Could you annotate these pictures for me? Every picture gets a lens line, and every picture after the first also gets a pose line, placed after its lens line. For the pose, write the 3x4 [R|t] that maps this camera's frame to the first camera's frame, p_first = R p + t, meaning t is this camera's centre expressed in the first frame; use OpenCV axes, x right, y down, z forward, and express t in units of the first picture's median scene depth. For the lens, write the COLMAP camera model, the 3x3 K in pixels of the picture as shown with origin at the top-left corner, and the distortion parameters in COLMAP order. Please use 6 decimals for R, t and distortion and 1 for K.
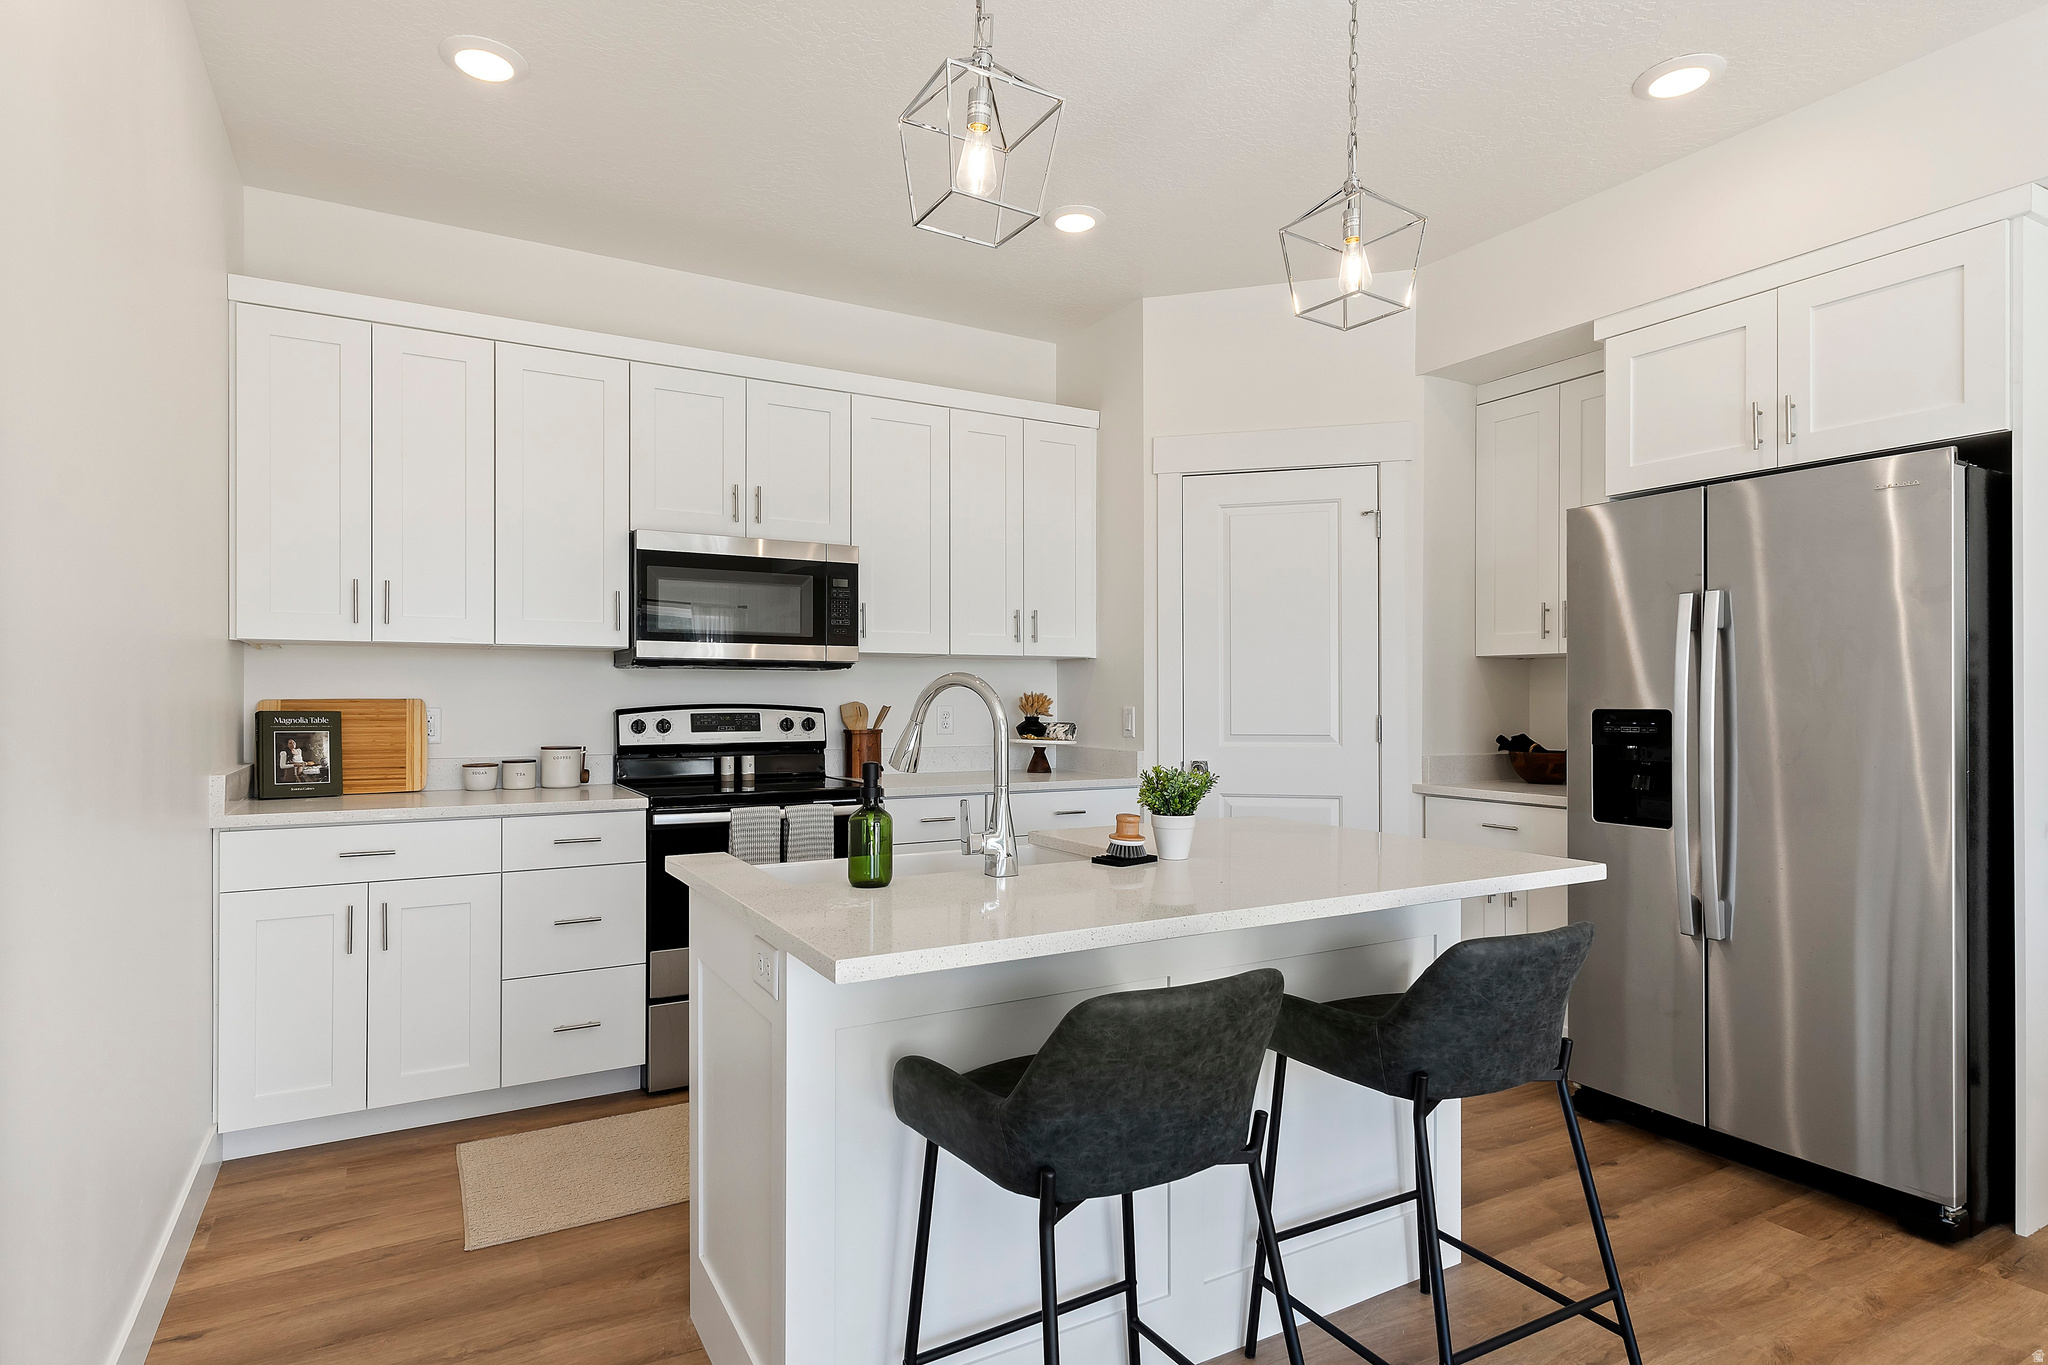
lens RADIAL K [[1056.7, 0, 1017.0], [0, 1056.7, 686.4], [0, 0, 1]] dist [-0.007800, -0.000368]
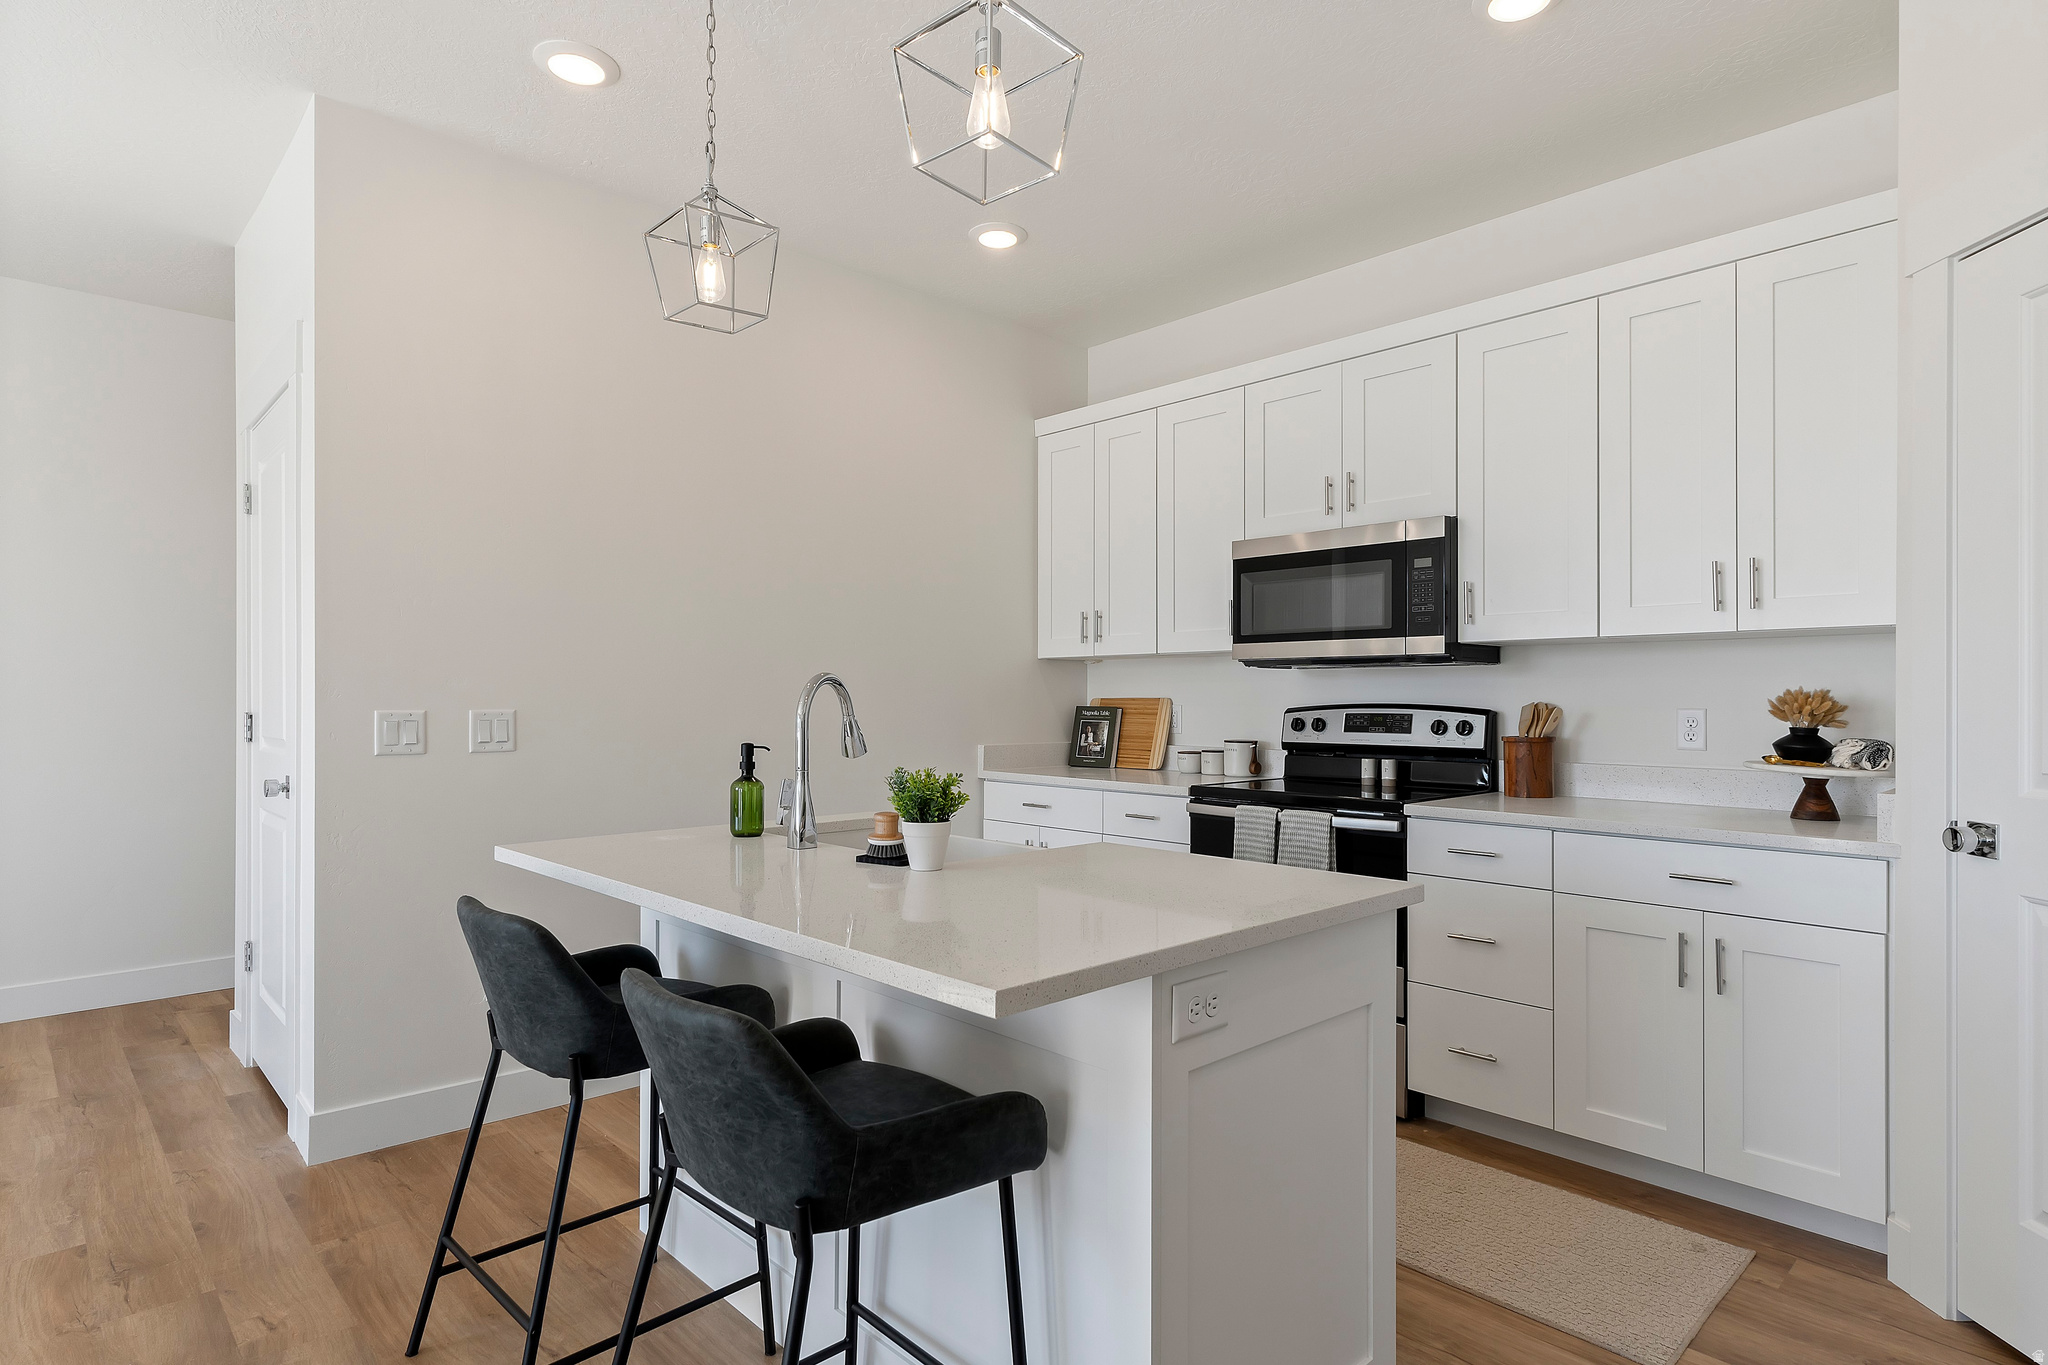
lens RADIAL K [[1056.7, 0, 1017.5], [0, 1056.7, 692.1], [0, 0, 1]] dist [-0.007800, -0.000368]
pose [[0.242316, -0.005815, -0.970180, 0.573699], [0.006443, 0.999970, -0.004384, 0.008368], [0.970176, -0.005188, 0.242346, 0.467248]]
